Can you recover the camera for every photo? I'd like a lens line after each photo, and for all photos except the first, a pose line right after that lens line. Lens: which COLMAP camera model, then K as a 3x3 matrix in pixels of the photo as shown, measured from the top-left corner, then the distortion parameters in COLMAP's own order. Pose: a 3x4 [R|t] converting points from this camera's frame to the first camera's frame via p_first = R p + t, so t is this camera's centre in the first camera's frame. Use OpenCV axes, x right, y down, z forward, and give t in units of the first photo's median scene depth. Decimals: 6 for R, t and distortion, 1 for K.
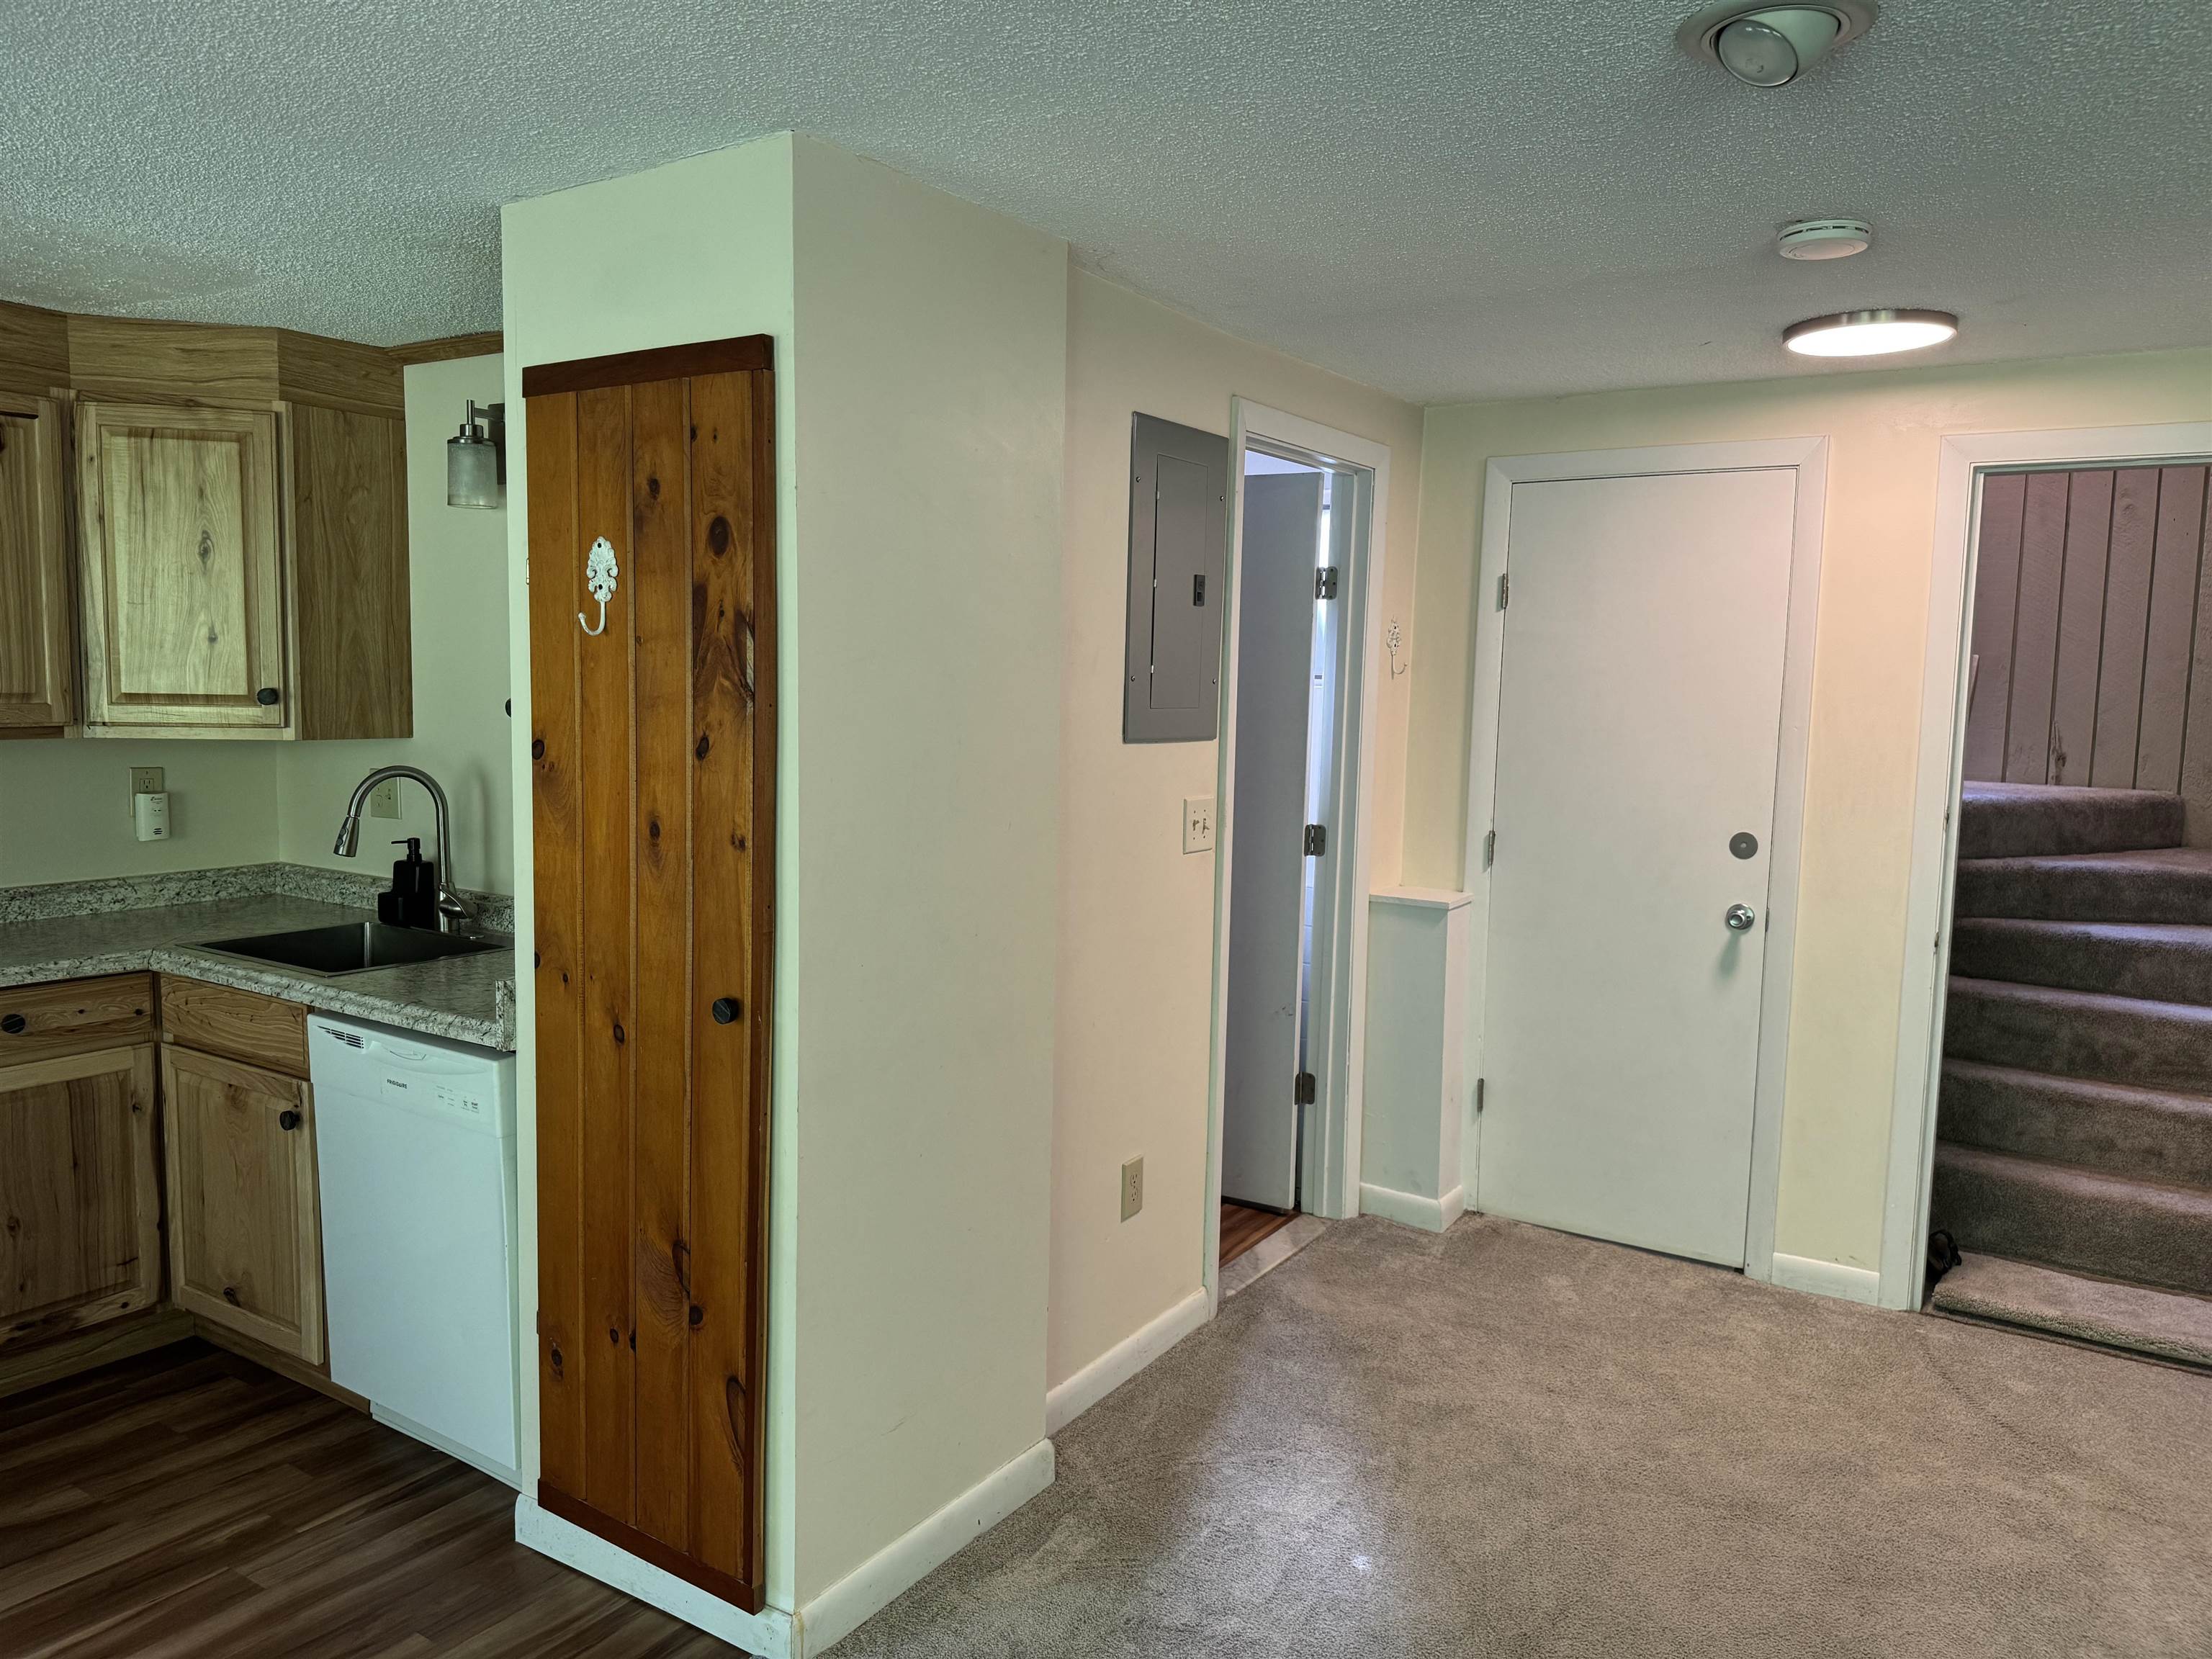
lens RADIAL K [[1512.2, 0, 1106.0], [0, 1512.2, 829.5], [0, 0, 1]] dist [0.036423, -0.049121]
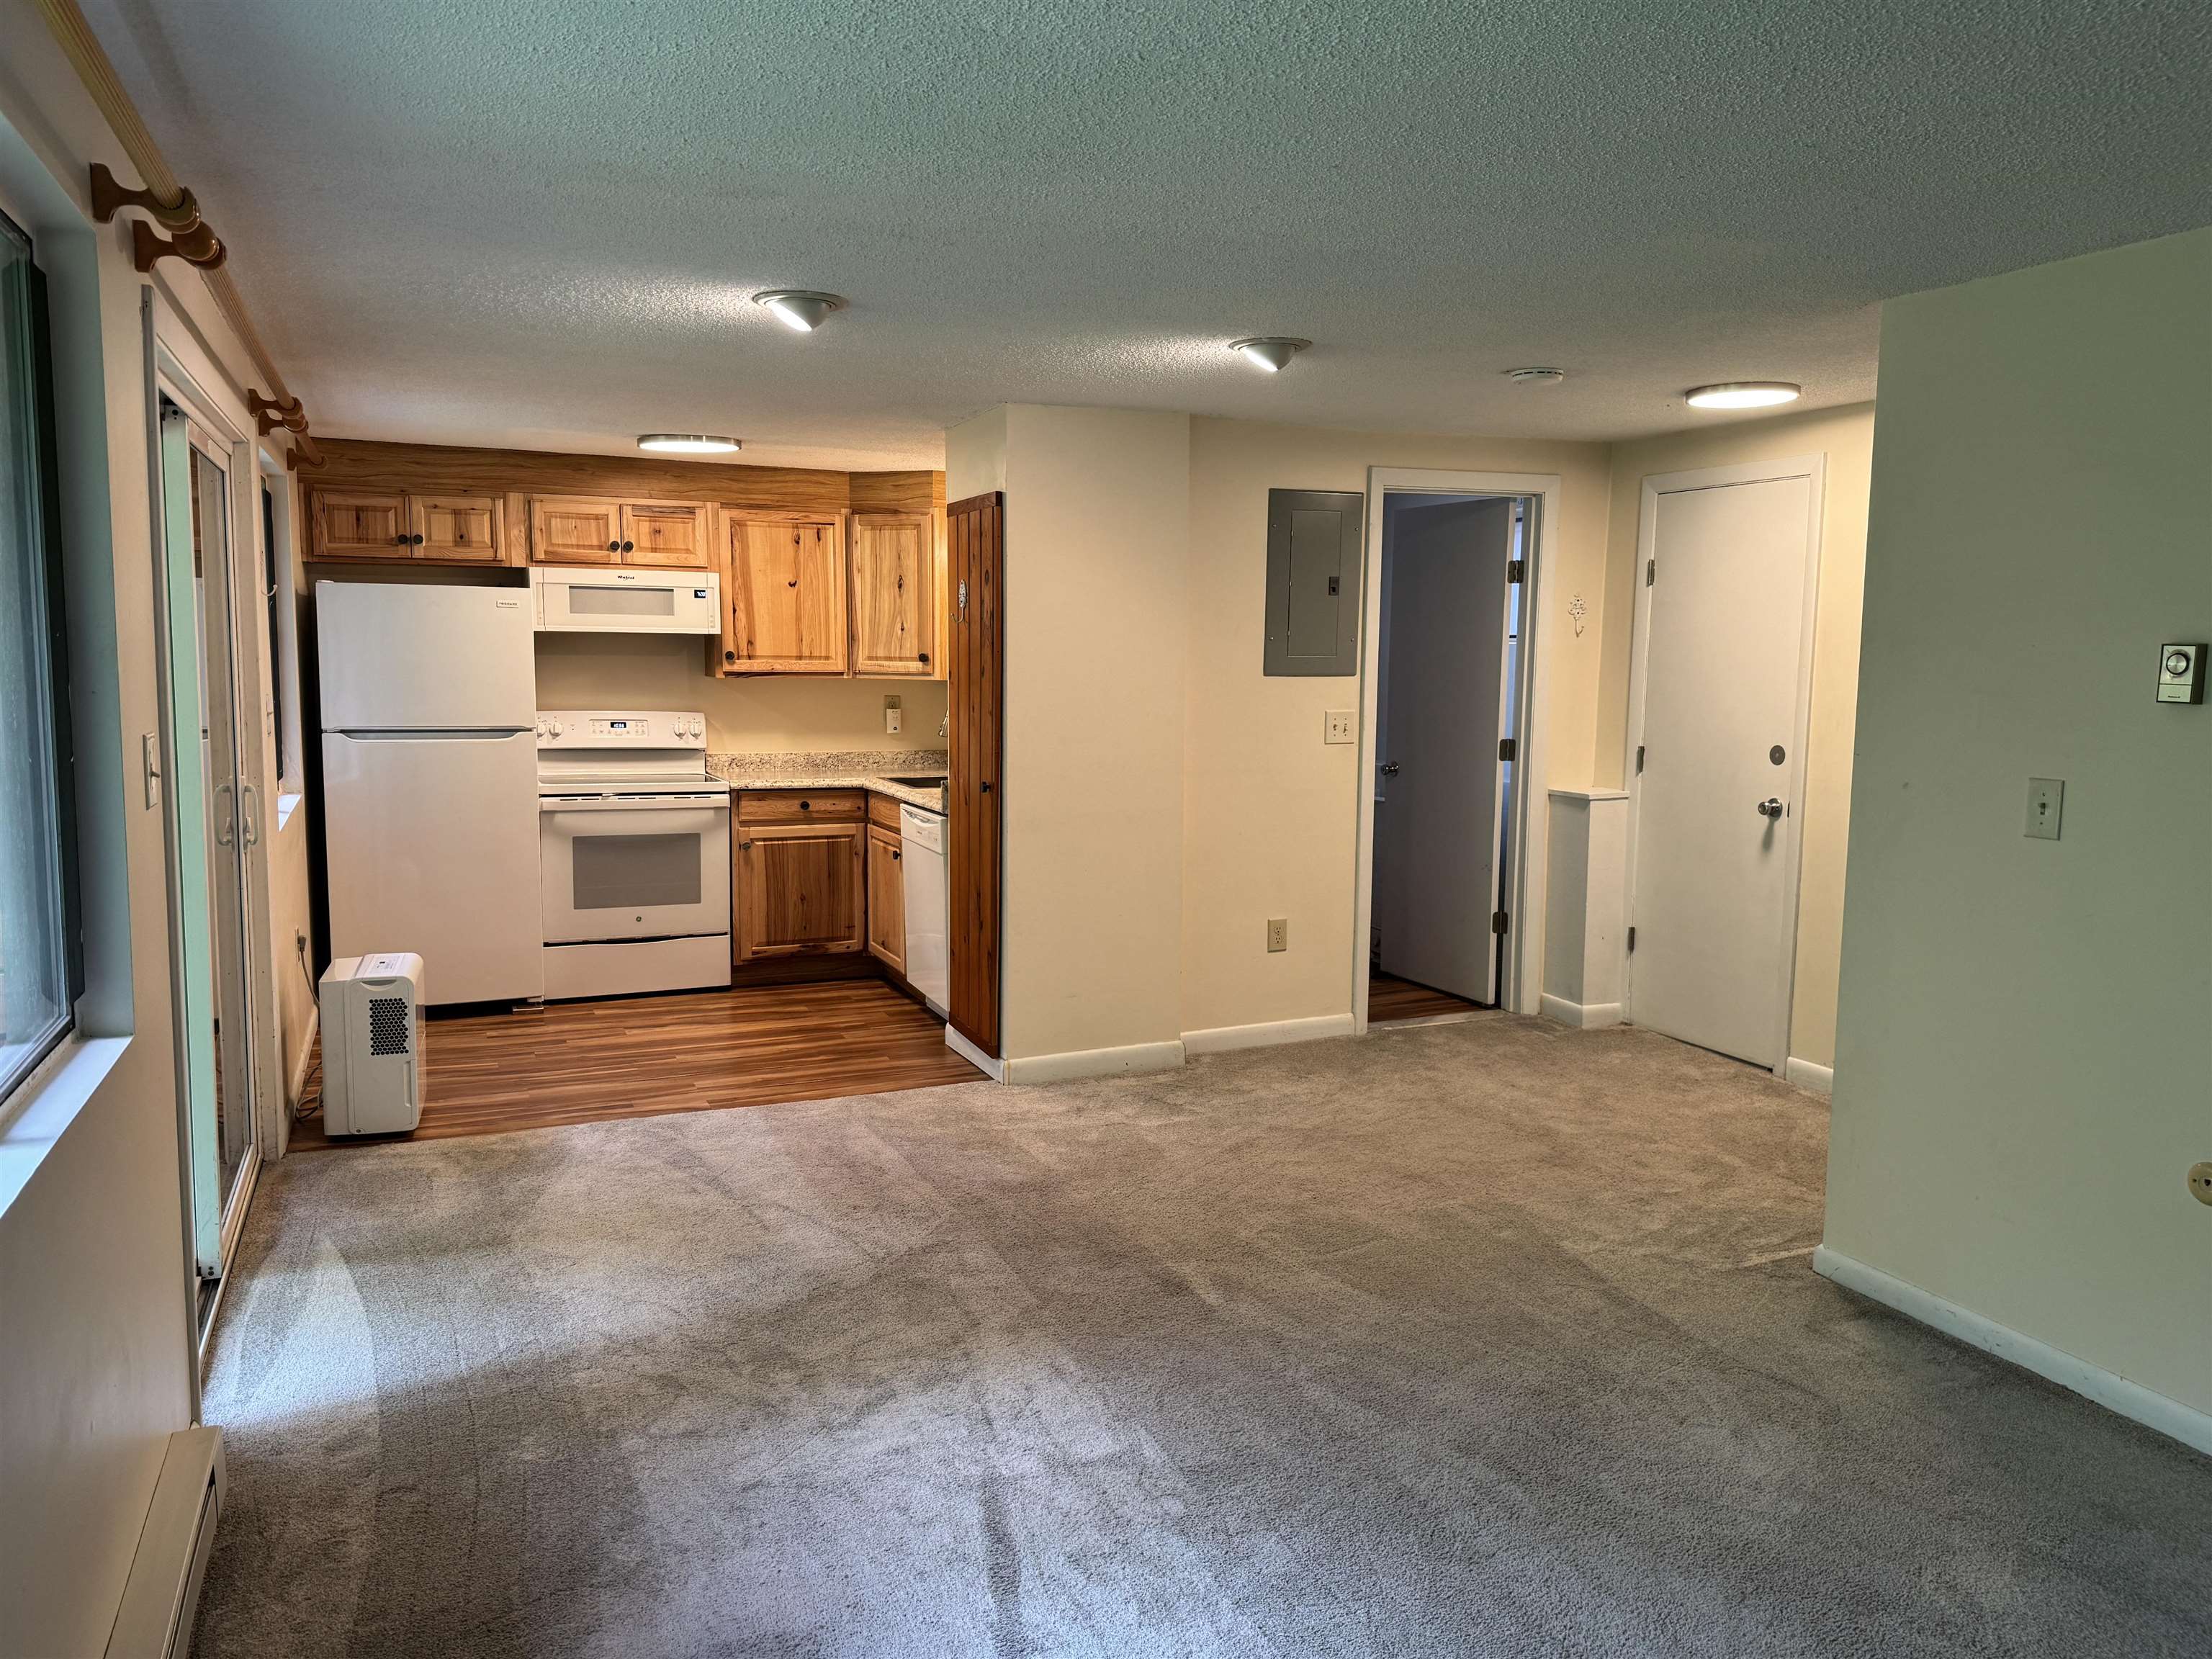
lens RADIAL K [[1535.7, 0, 1106.0], [0, 1535.7, 829.5], [0, 0, 1]] dist [0.101572, -0.212736]
pose [[0.831898, 0.050331, -0.552642, 0.846447], [-0.045947, 0.998706, 0.021791, 0.090913], [0.553023, 0.007264, 0.833134, -0.595493]]
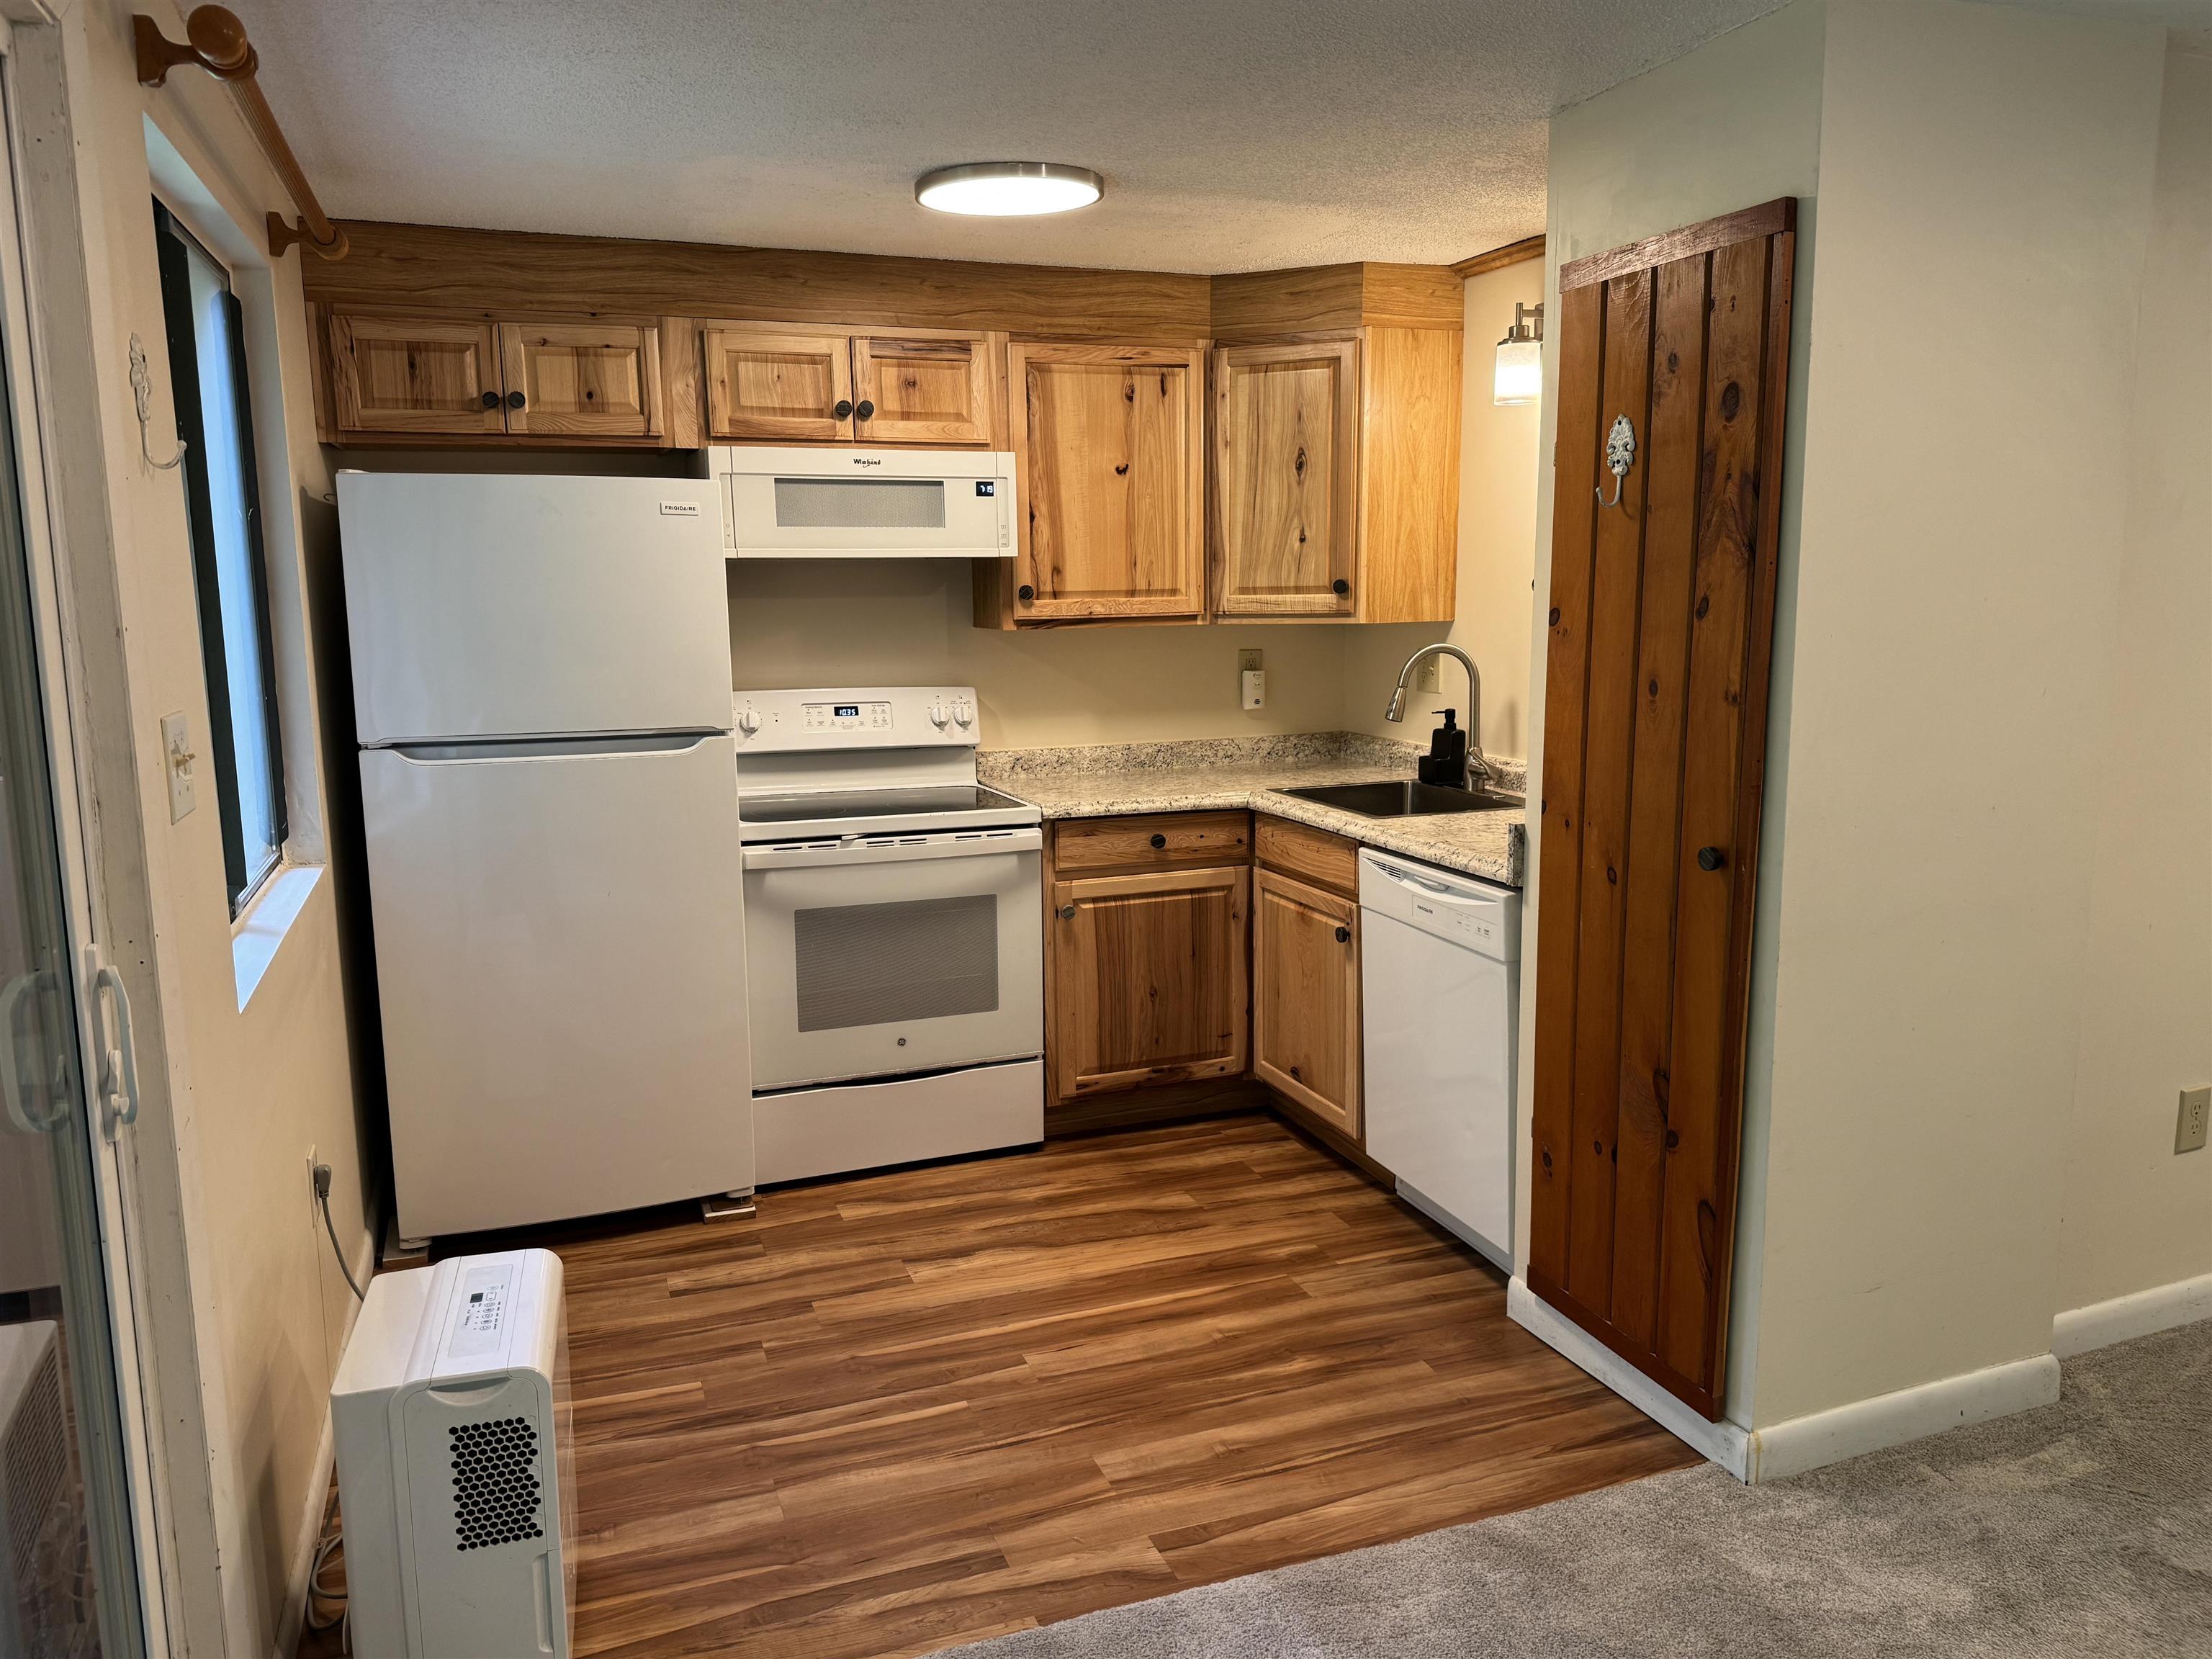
lens RADIAL K [[1560.2, 0, 1097.6], [0, 1560.2, 843.1], [0, 0, 1]] dist [0.097595, -0.139636]
pose [[0.793483, 0.067400, -0.604849, 0.056509], [-0.027363, 0.996795, 0.075178, 0.028519], [0.607977, -0.043101, 0.792784, -0.102324]]
